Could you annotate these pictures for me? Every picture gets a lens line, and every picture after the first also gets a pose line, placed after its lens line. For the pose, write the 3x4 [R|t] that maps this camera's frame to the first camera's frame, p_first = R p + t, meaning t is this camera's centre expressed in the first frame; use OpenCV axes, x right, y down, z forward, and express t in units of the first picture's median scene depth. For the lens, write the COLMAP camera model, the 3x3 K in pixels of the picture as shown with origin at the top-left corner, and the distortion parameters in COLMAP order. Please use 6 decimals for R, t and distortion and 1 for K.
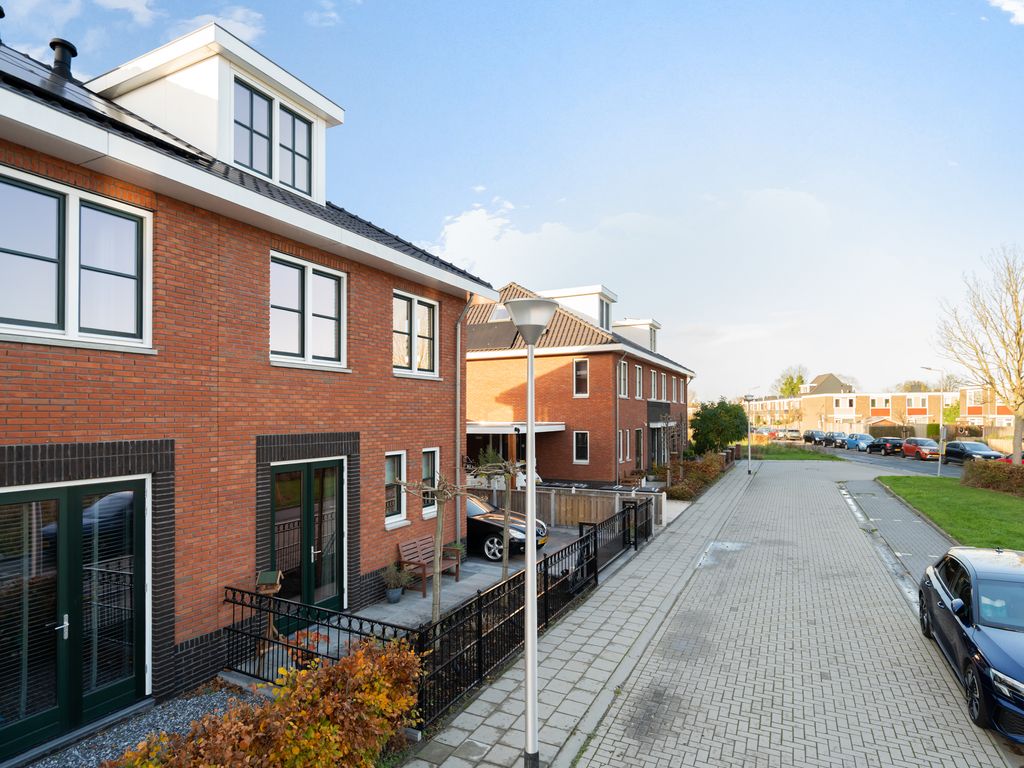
lens RADIAL K [[587.8, 0, 503.3], [0, 587.8, 406.9], [0, 0, 1]] dist [-0.003907, 0.000708]
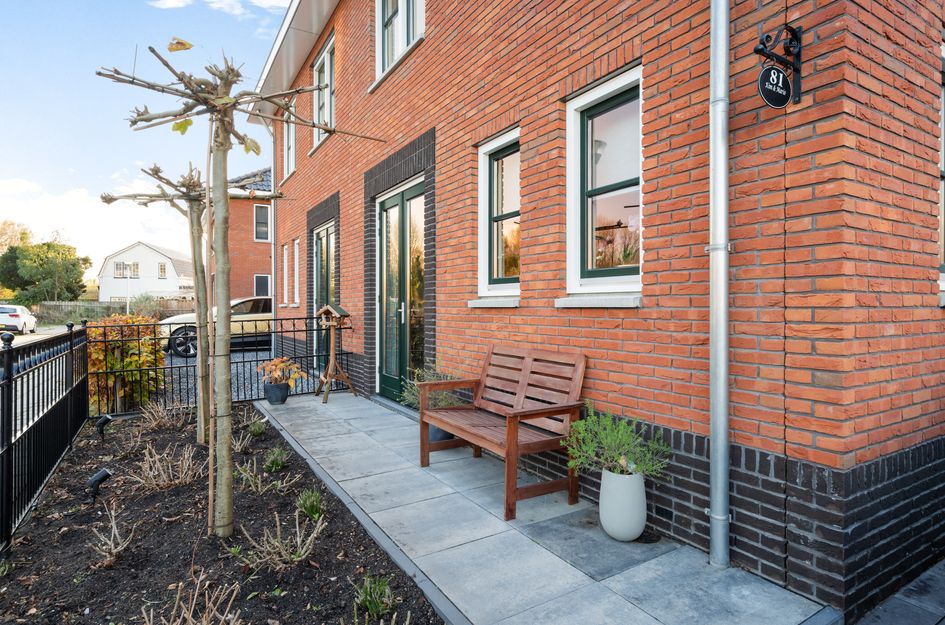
lens RADIAL K [[505.1, 0, 471.4], [0, 505.1, 306.9], [0, 0, 1]] dist [0.001286, 0.000194]
pose [[-0.531620, 0.003758, -0.846974, 0.183241], [0.009751, 0.999951, -0.001683, 0.249096], [0.846927, -0.009154, -0.531631, 1.445967]]
